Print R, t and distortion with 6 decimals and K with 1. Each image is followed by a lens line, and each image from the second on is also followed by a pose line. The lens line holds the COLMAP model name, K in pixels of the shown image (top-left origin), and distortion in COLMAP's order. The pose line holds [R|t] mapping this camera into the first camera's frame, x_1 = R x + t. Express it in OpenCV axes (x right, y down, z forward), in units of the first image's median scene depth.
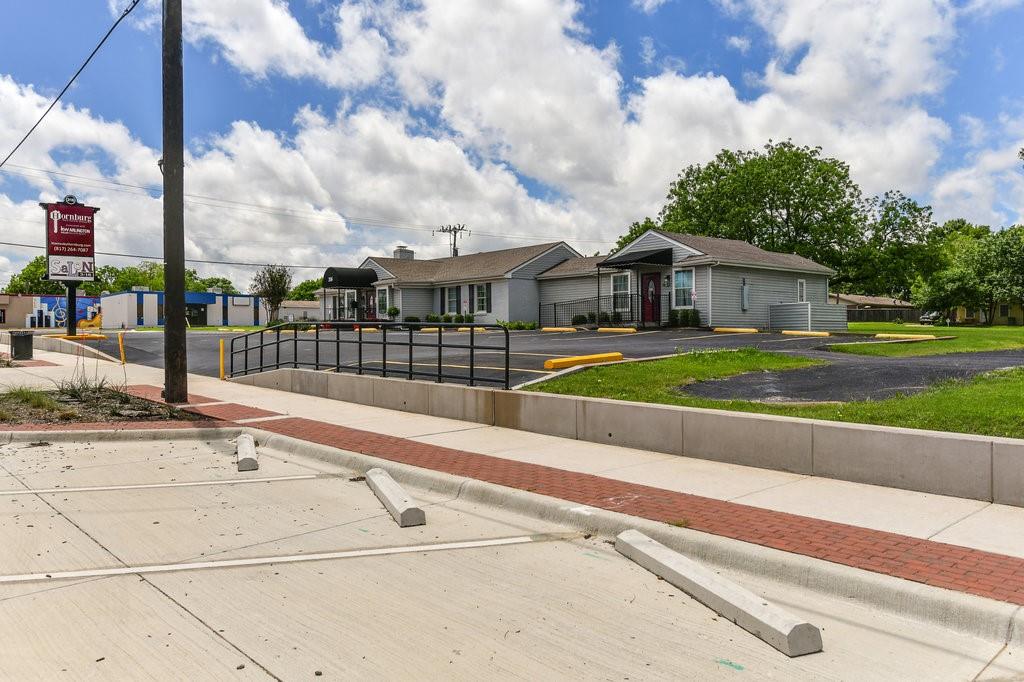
lens RADIAL K [[770.3, 0, 510.6], [0, 770.3, 343.0], [0, 0, 1]] dist [0.029174, -0.004737]
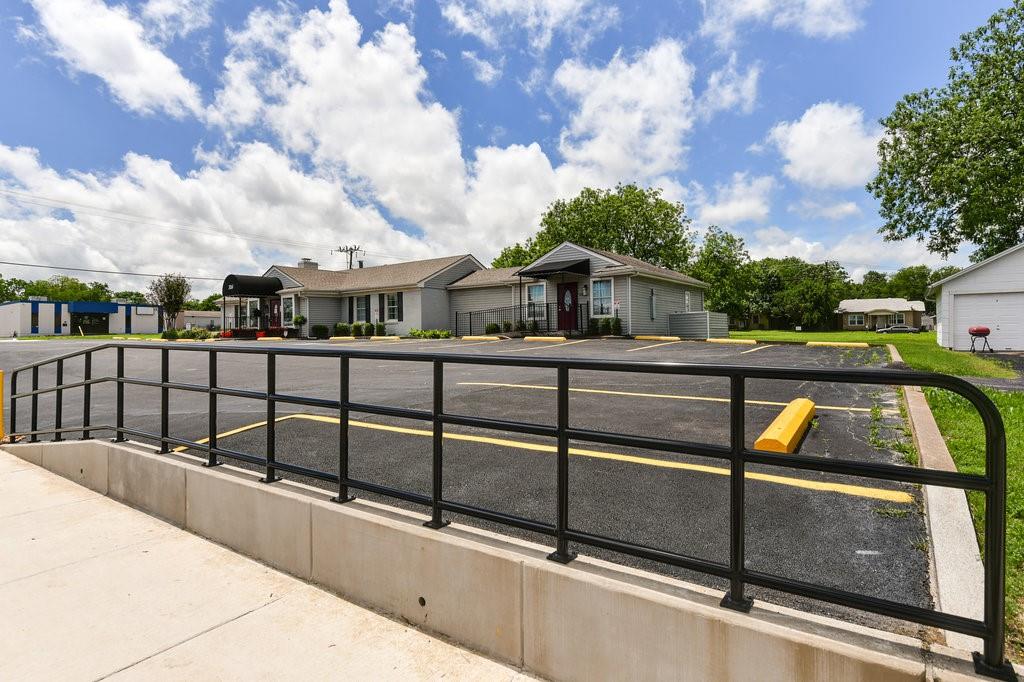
lens RADIAL K [[557.5, 0, 521.4], [0, 557.5, 333.5], [0, 0, 1]] dist [0.005778, -0.001009]
pose [[0.970984, -0.005721, 0.239077, -0.045551], [0.009738, 0.999831, -0.015623, -0.009435], [-0.238947, 0.017498, 0.970875, 0.227697]]
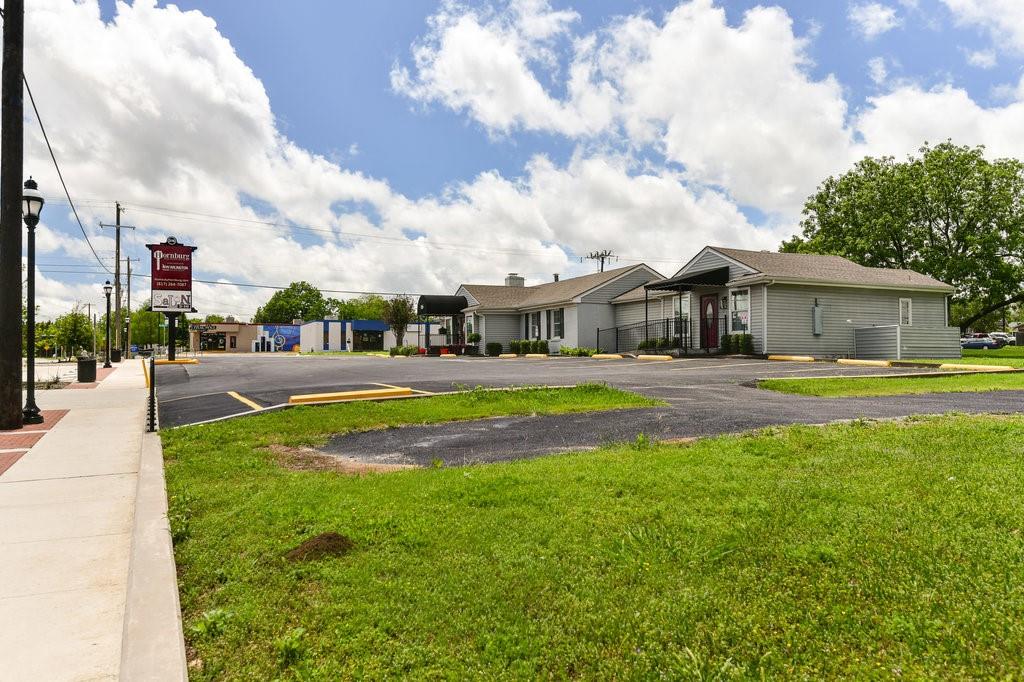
lens RADIAL K [[716.9, 0, 516.2], [0, 716.9, 338.3], [0, 0, 1]] dist [0.029490, -0.006816]
pose [[0.958698, -0.003301, -0.284407, 0.161623], [-0.007267, 0.999322, -0.036095, -0.005918], [0.284333, 0.036671, 0.958024, 0.107213]]
